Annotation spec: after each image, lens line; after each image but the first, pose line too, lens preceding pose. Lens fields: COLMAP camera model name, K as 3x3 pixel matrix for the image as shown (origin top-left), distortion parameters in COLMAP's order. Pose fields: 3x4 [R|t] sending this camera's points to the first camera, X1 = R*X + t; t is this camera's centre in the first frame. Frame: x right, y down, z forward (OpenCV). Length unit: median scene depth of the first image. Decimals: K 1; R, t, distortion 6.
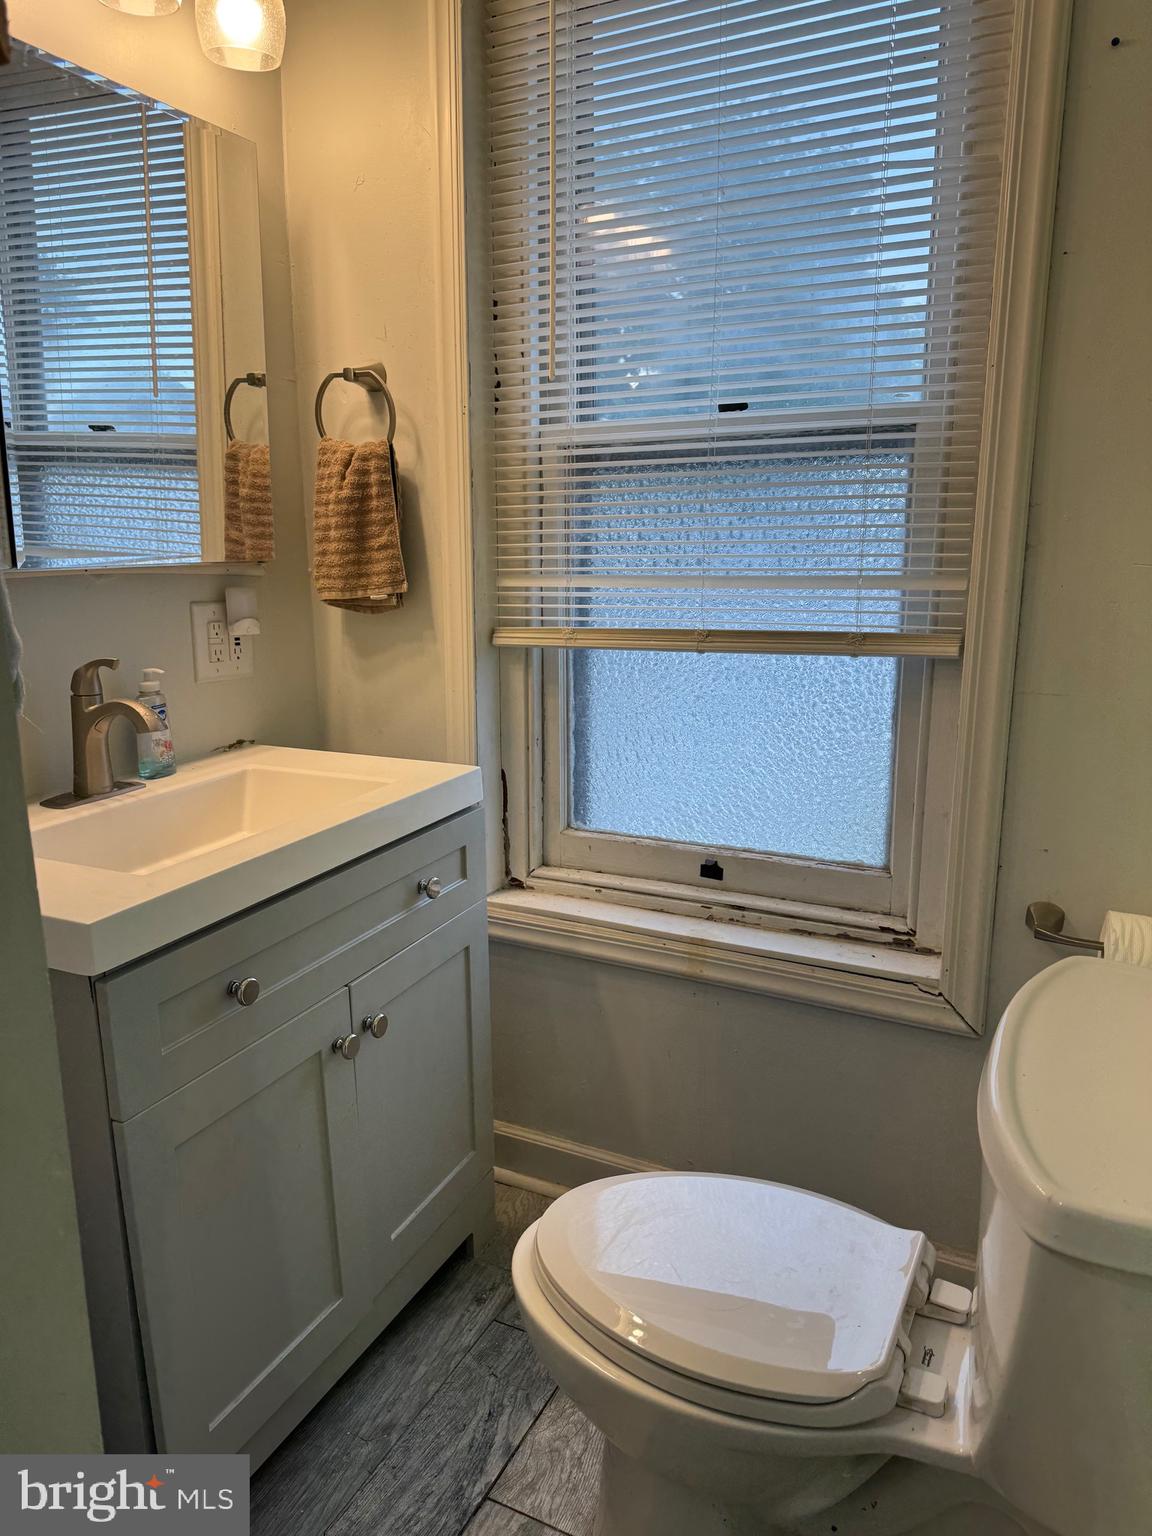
lens RADIAL K [[1069.6, 0, 567.1], [0, 1069.6, 758.4], [0, 0, 1]] dist [0.117592, -0.183002]
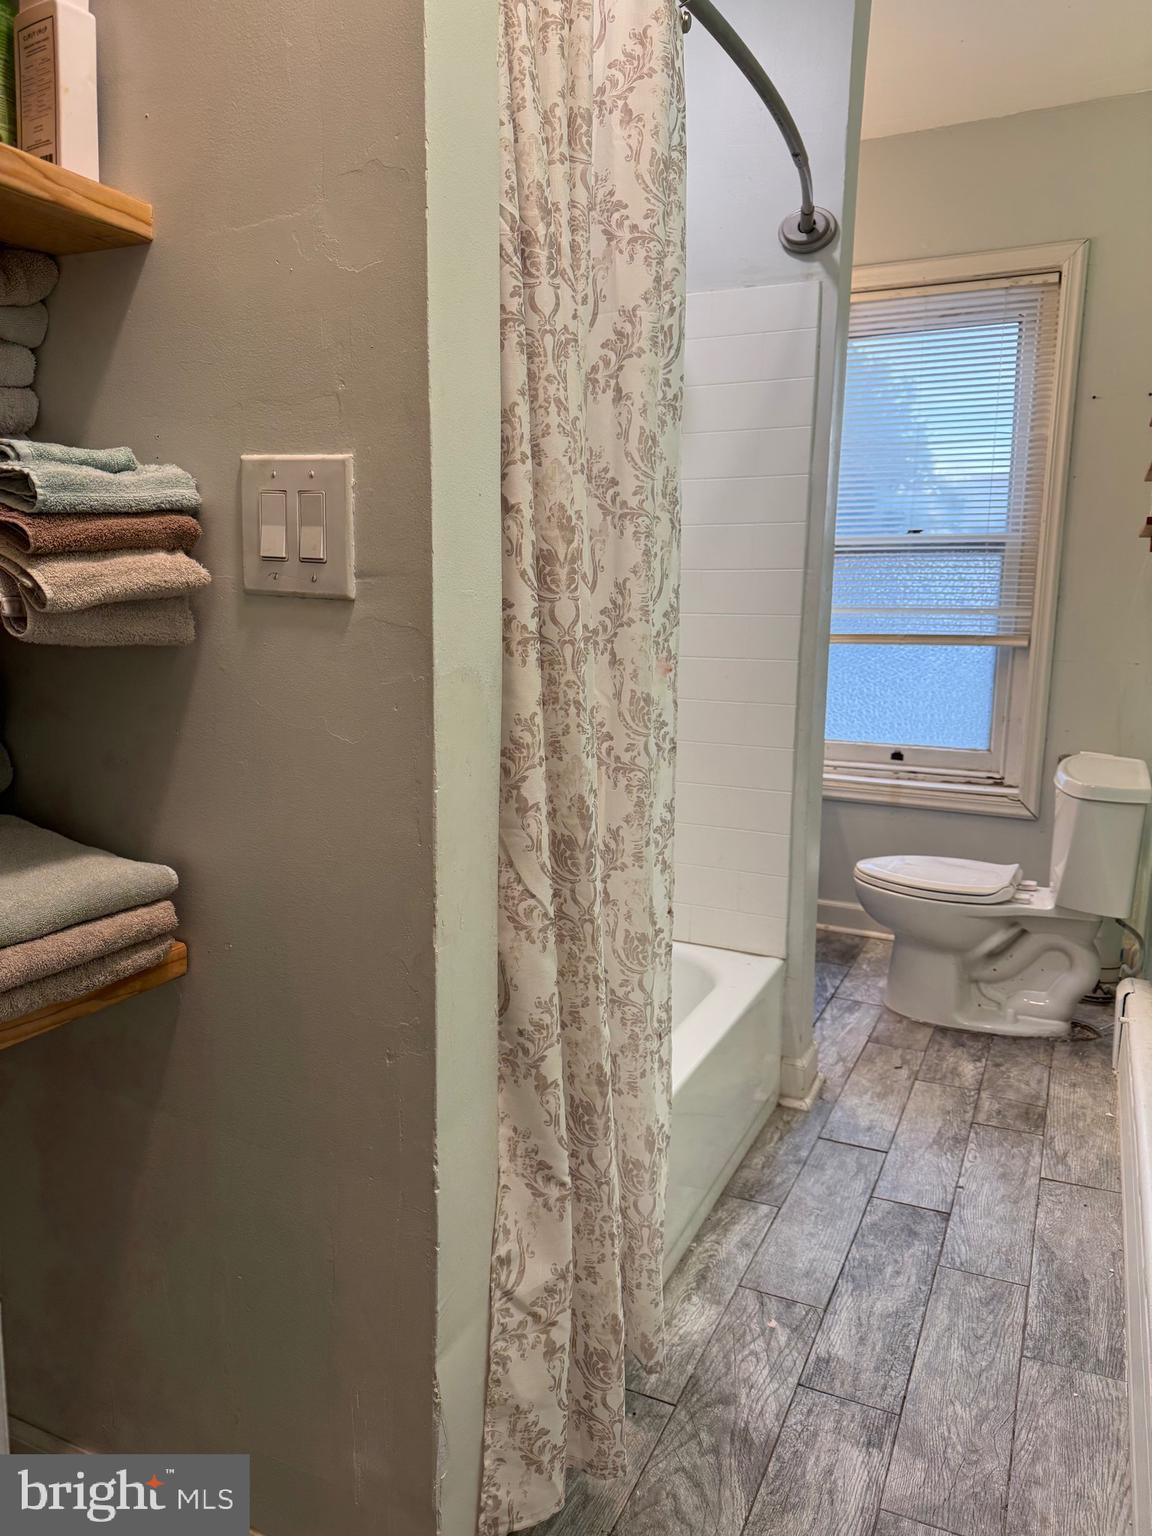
lens RADIAL K [[1069.6, 0, 567.1], [0, 1069.6, 758.4], [0, 0, 1]] dist [0.117592, -0.183002]
pose [[0.999999, -0.001154, -0.001028, -0.466349], [0.001135, 0.999834, -0.018191, 0.141776], [0.001049, 0.018190, 0.999834, -0.984806]]
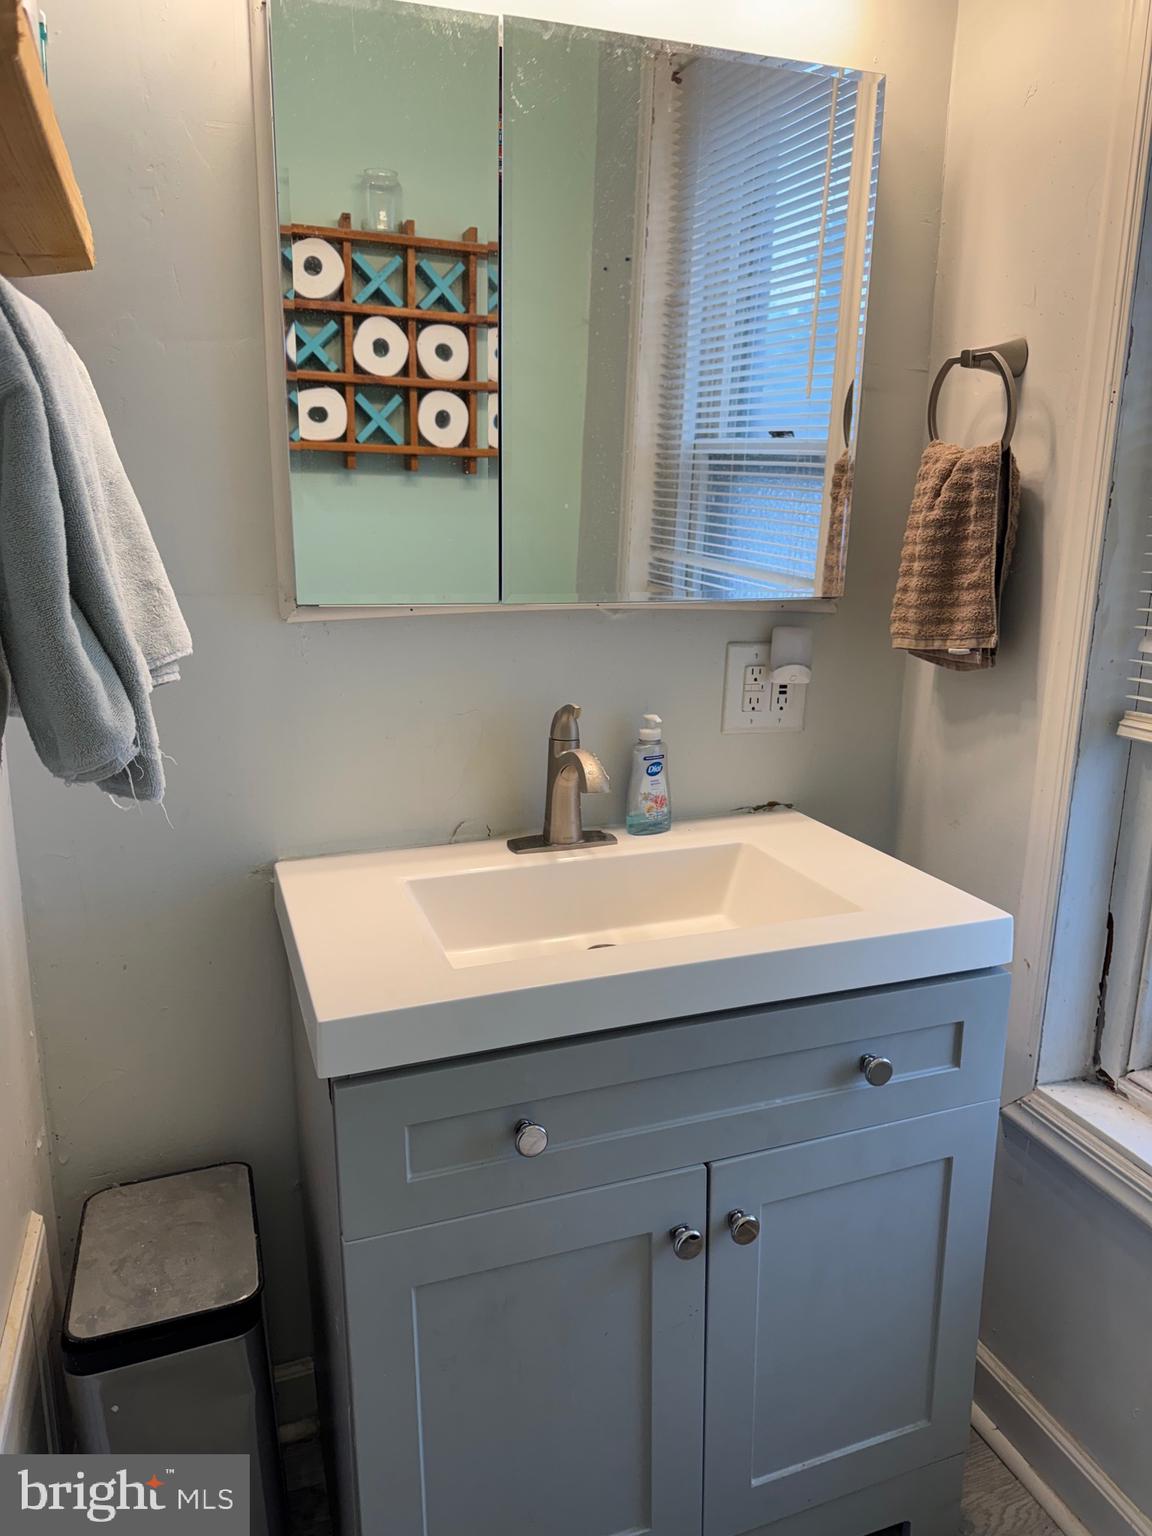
lens RADIAL K [[1069.6, 0, 567.1], [0, 1069.6, 758.4], [0, 0, 1]] dist [0.117592, -0.183002]
pose [[0.716293, 0.163598, -0.678351, 0.158323], [-0.154532, 0.985181, 0.074421, -0.091778], [0.680474, 0.051520, 0.730959, 0.267677]]
